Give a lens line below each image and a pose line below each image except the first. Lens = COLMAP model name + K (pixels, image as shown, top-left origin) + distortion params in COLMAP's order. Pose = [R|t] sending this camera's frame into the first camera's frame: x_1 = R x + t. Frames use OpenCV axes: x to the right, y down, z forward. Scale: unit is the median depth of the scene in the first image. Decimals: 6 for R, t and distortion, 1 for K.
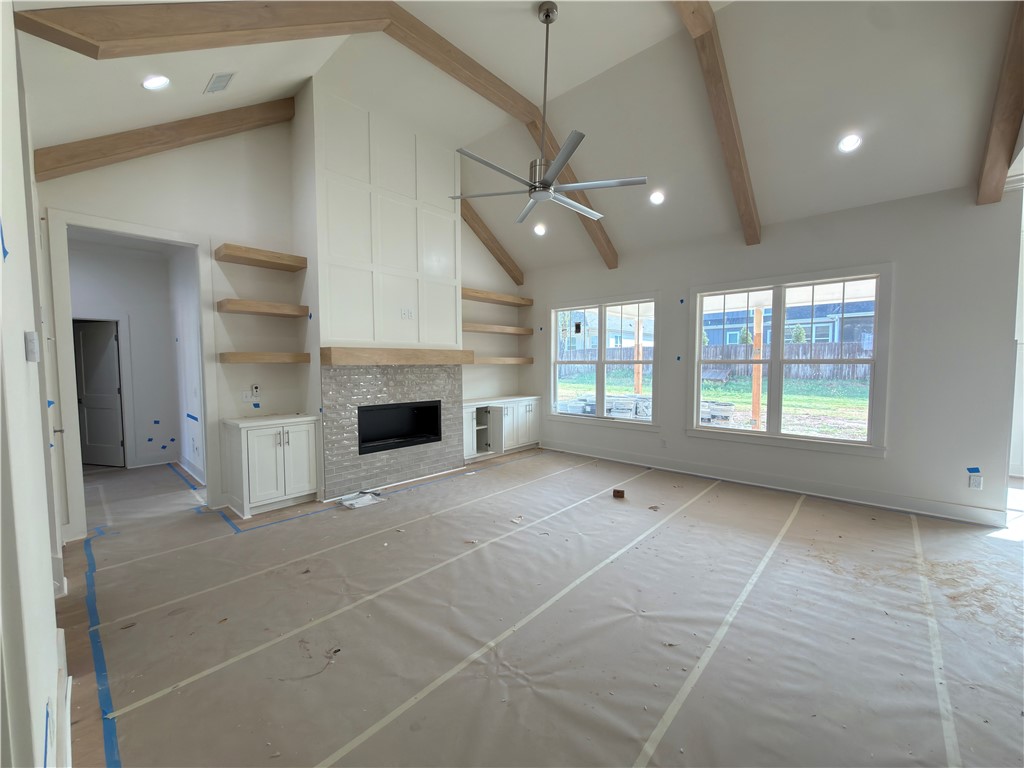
lens RADIAL K [[410.5, 0, 519.6], [0, 410.5, 386.8], [0, 0, 1]] dist [0.000311, -0.000491]
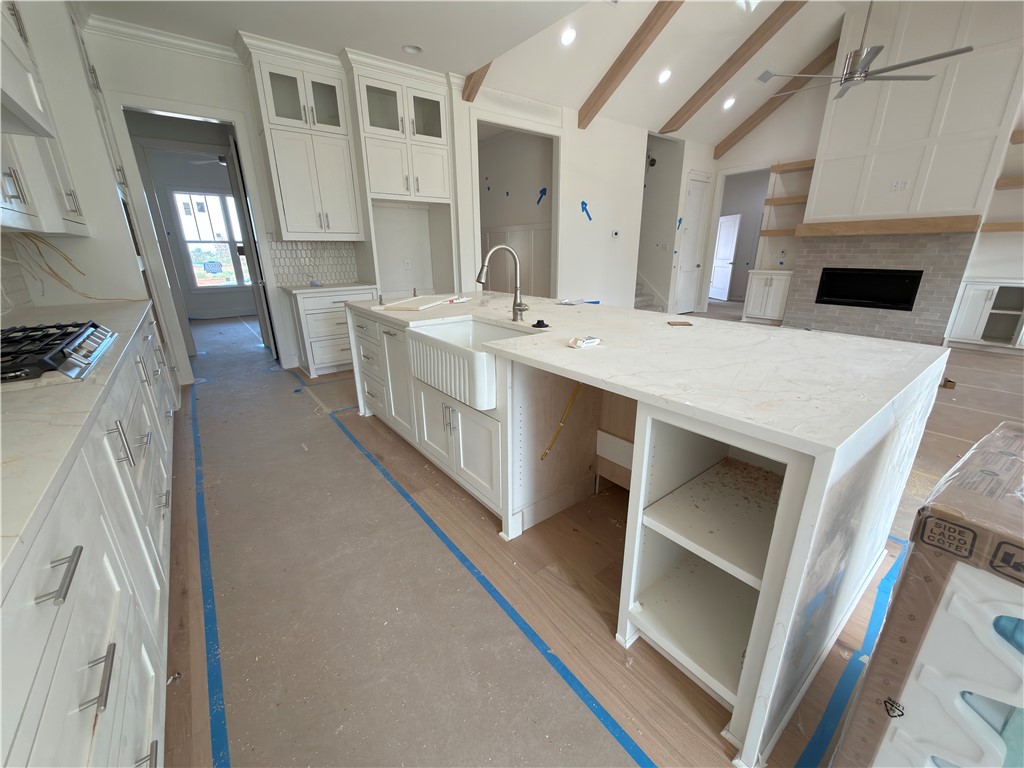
lens RADIAL K [[410.5, 0, 513.4], [0, 410.5, 385.2], [0, 0, 1]] dist [0.000311, -0.000491]
pose [[-0.180170, 0.313289, -0.932410, 0.994972], [-0.047008, 0.944097, 0.326299, 0.016059], [0.982512, 0.102620, -0.155371, 0.184289]]
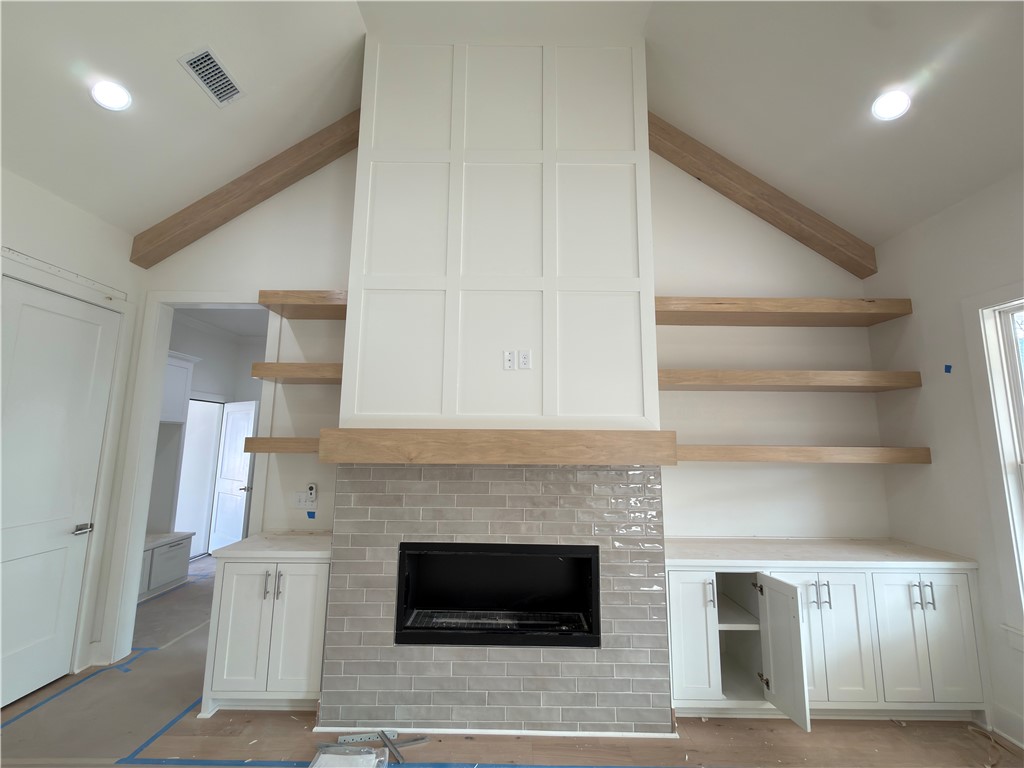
lens RADIAL K [[410.5, 0, 511.2], [0, 410.5, 384.5], [0, 0, 1]] dist [0.000311, -0.000491]
pose [[0.662723, -0.087252, -0.743764, 0.082825], [-0.055992, 0.984636, -0.165401, -0.057704], [0.746768, 0.151260, 0.647656, 0.603861]]
